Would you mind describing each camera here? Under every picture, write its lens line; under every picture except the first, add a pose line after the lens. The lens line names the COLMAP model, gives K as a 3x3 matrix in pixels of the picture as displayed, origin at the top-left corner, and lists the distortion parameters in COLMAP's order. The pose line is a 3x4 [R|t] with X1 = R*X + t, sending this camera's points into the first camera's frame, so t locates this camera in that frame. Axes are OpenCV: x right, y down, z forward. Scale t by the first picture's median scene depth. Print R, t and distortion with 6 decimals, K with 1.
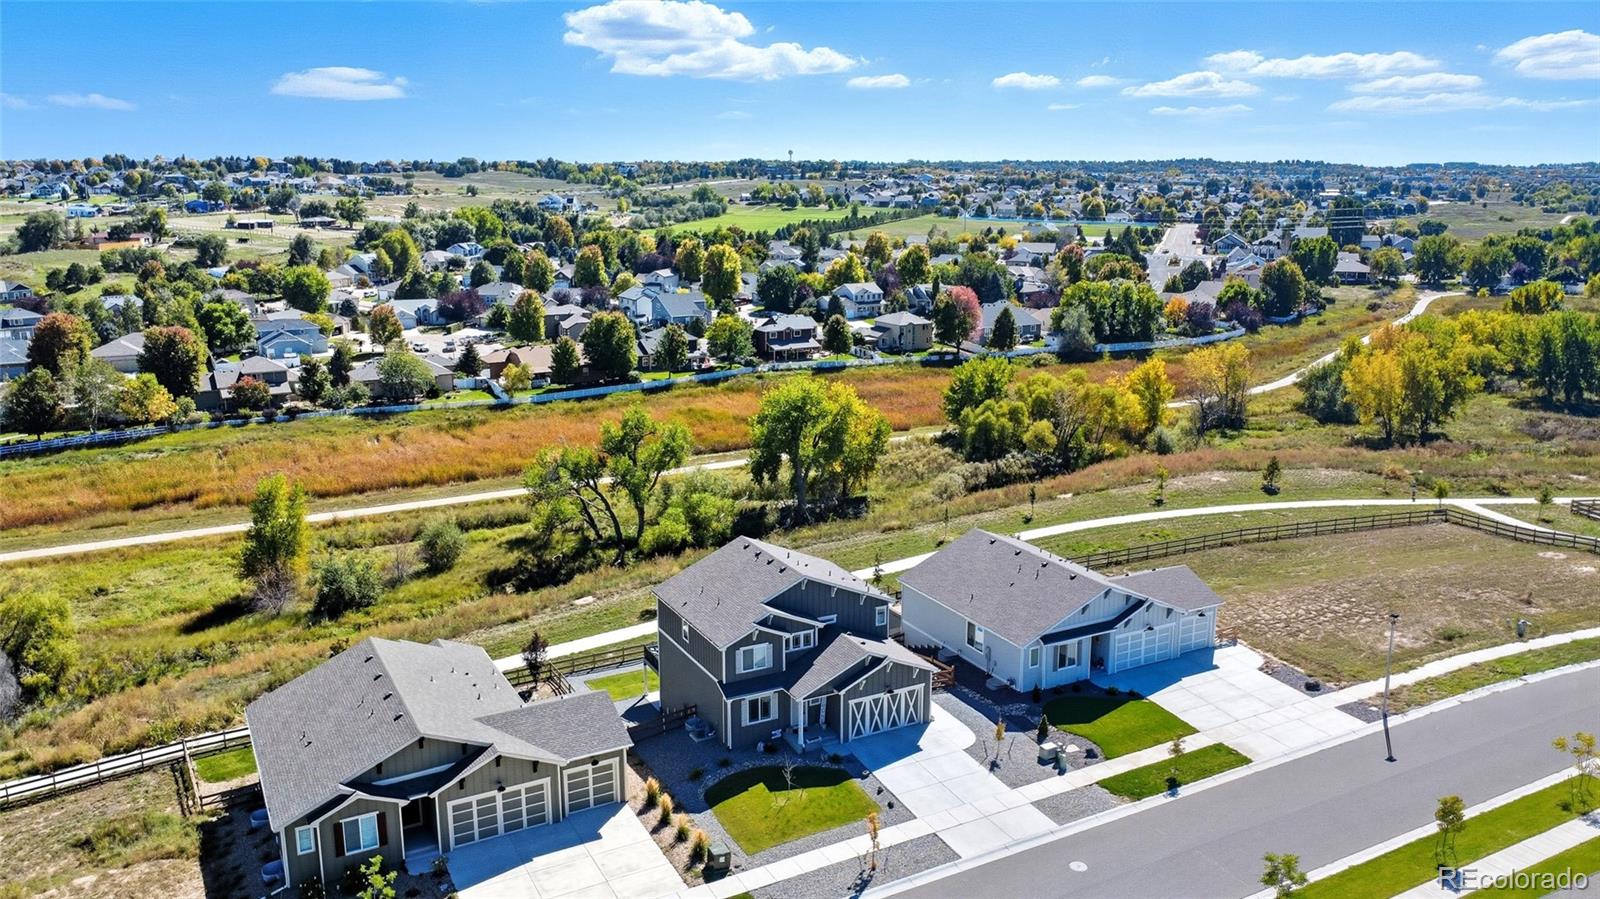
lens RADIAL K [[1190.0, 0, 799.6], [0, 1190.0, 449.6], [0, 0, 1]] dist [0.002242, 0.002216]
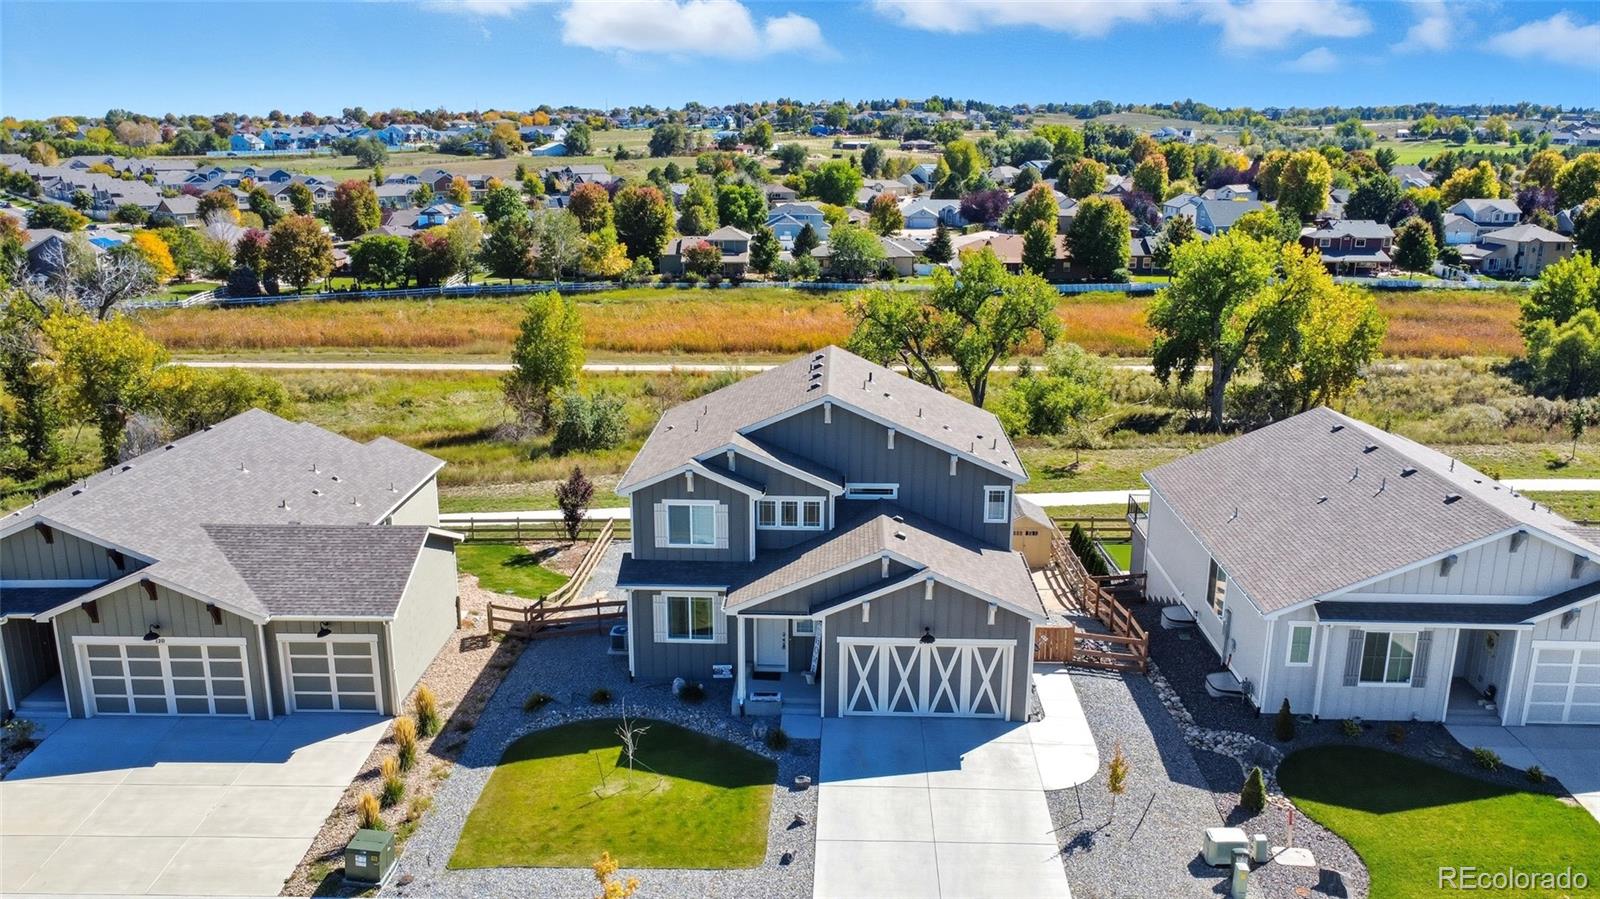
lens RADIAL K [[1190.0, 0, 801.4], [0, 1190.0, 449.2], [0, 0, 1]] dist [0.002242, 0.002216]
pose [[0.867934, 0.132077, -0.478798, 0.093806], [-0.115245, 0.991239, 0.064525, 0.035791], [0.483125, -0.000825, 0.875551, 0.195485]]
